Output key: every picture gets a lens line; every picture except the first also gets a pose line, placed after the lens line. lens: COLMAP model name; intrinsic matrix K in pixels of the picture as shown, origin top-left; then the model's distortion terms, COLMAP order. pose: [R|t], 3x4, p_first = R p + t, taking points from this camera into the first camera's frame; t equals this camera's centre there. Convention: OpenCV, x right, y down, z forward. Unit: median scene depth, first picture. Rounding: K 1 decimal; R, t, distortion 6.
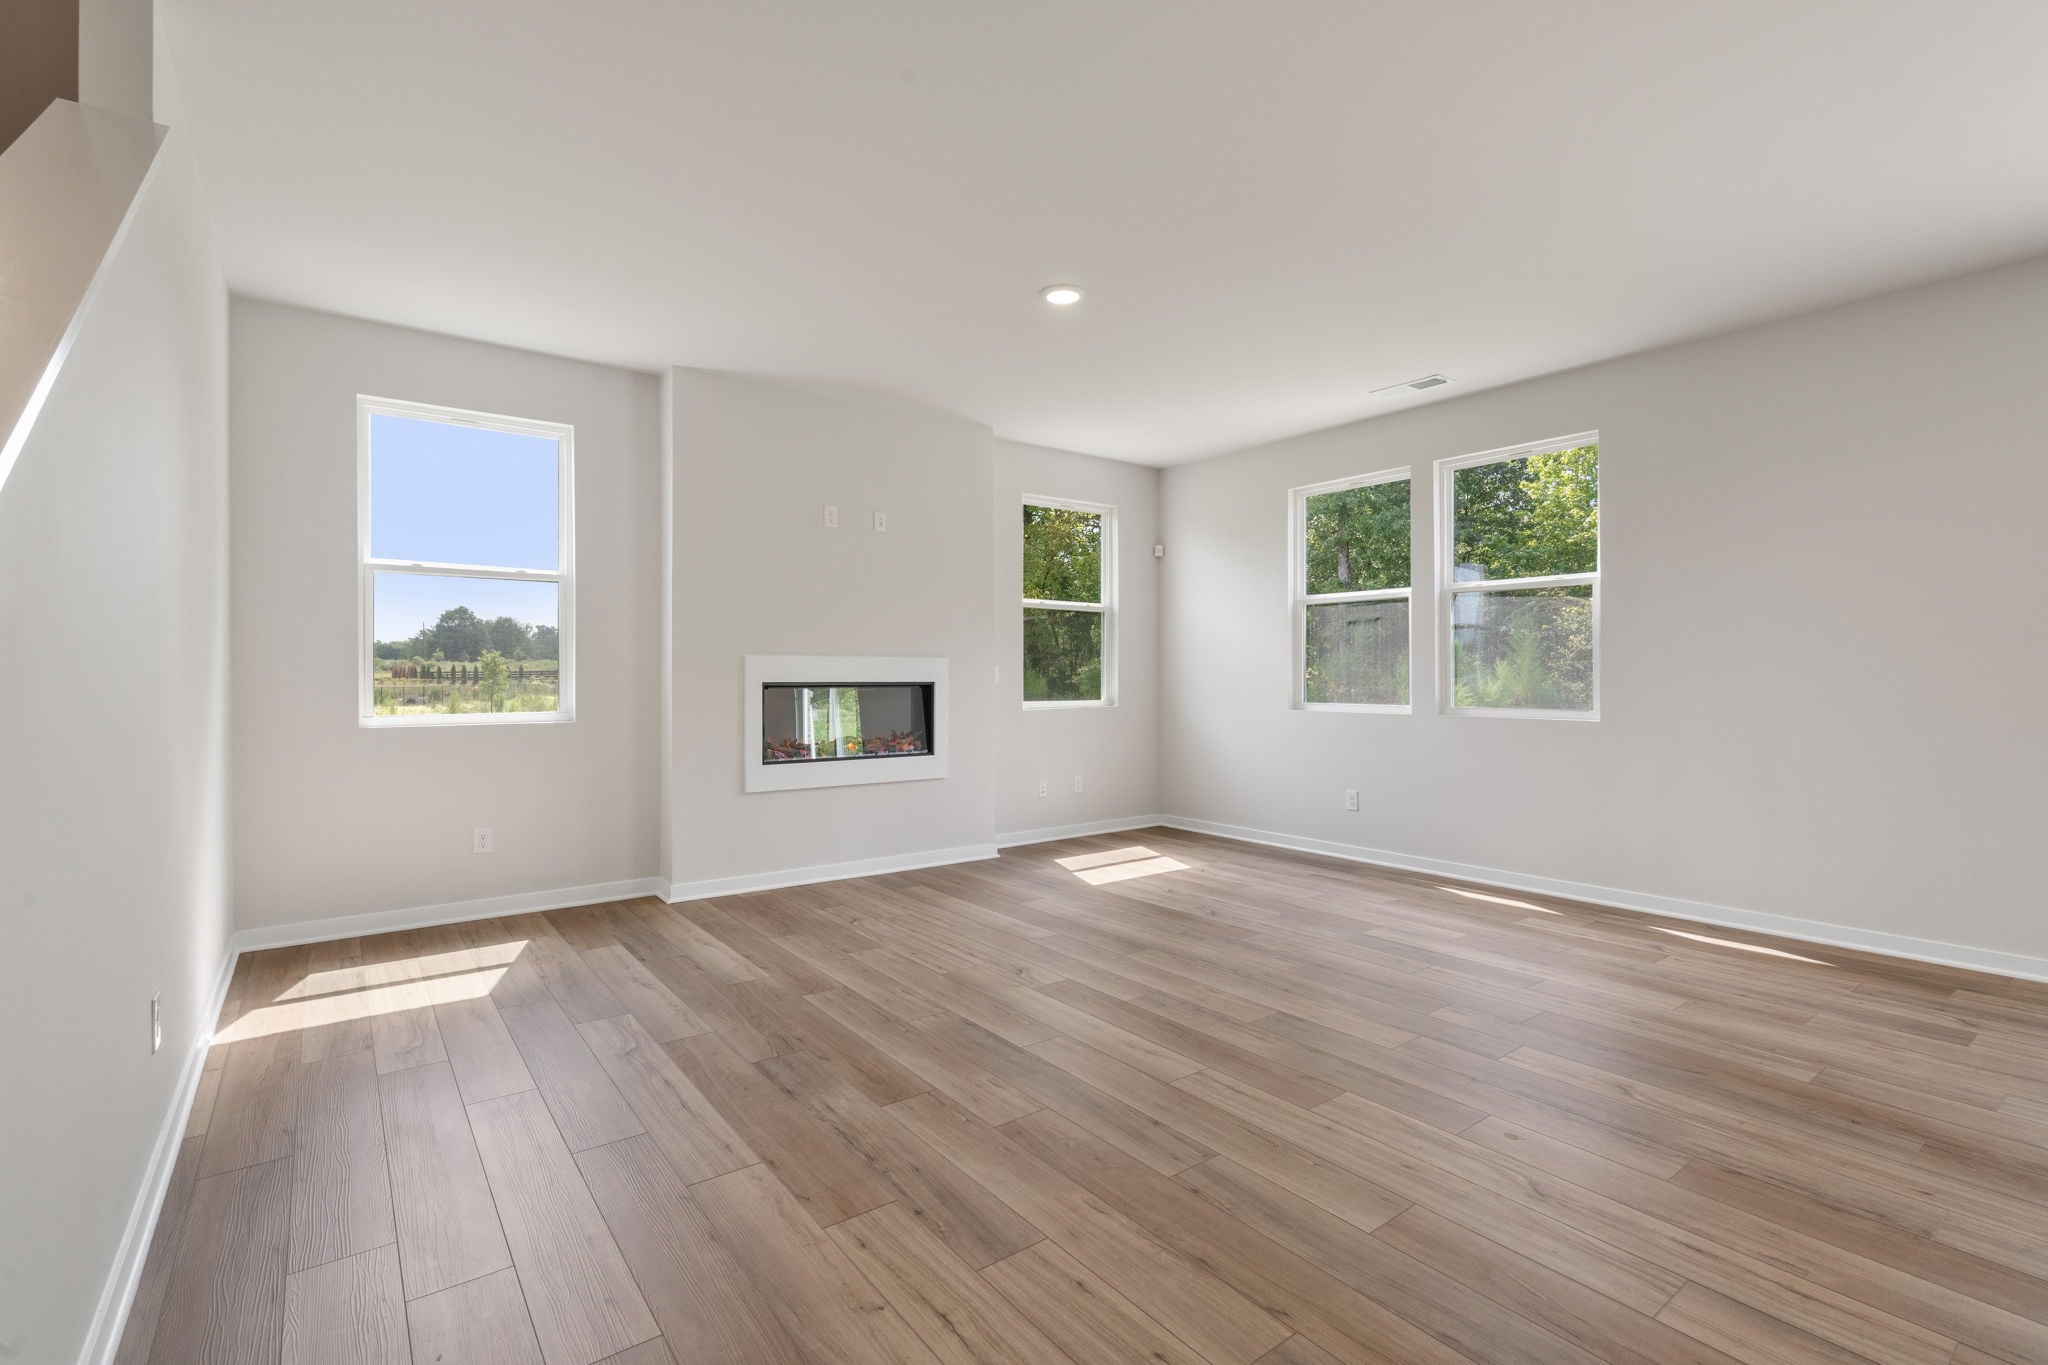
lens RADIAL K [[930.0, 0, 1018.9], [0, 930.0, 675.3], [0, 0, 1]] dist [-0.007221, 0.000057]
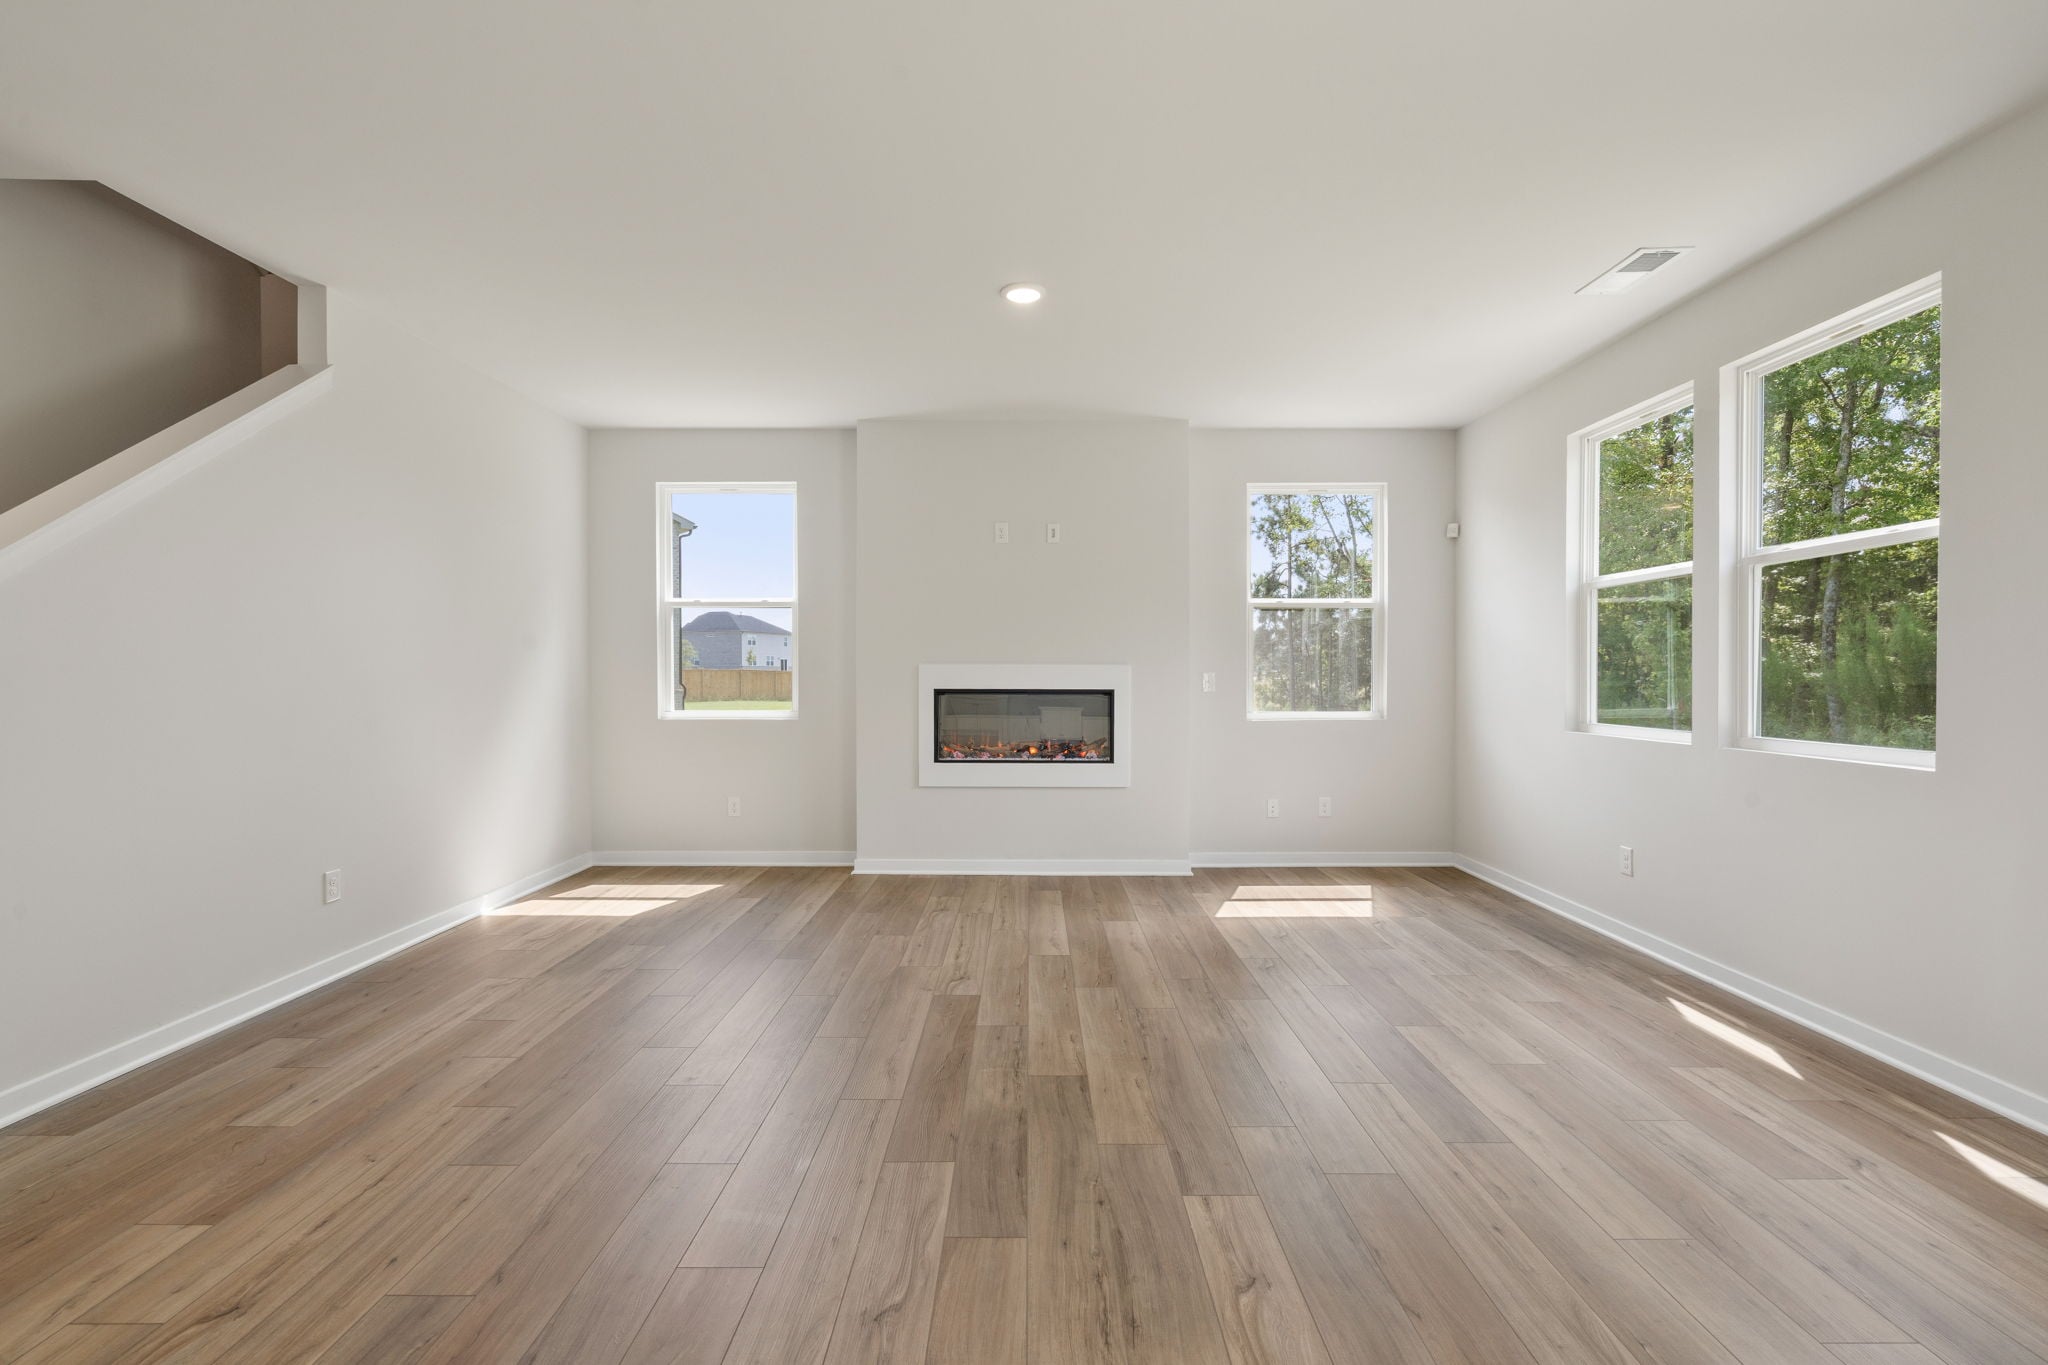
lens RADIAL K [[930.0, 0, 1020.3], [0, 930.0, 688.5], [0, 0, 1]] dist [-0.007221, 0.000057]
pose [[0.796255, 0.010284, -0.604874, 0.507275], [-0.000888, 0.999874, 0.015830, -0.011125], [0.604961, -0.012068, 0.796164, 0.180463]]
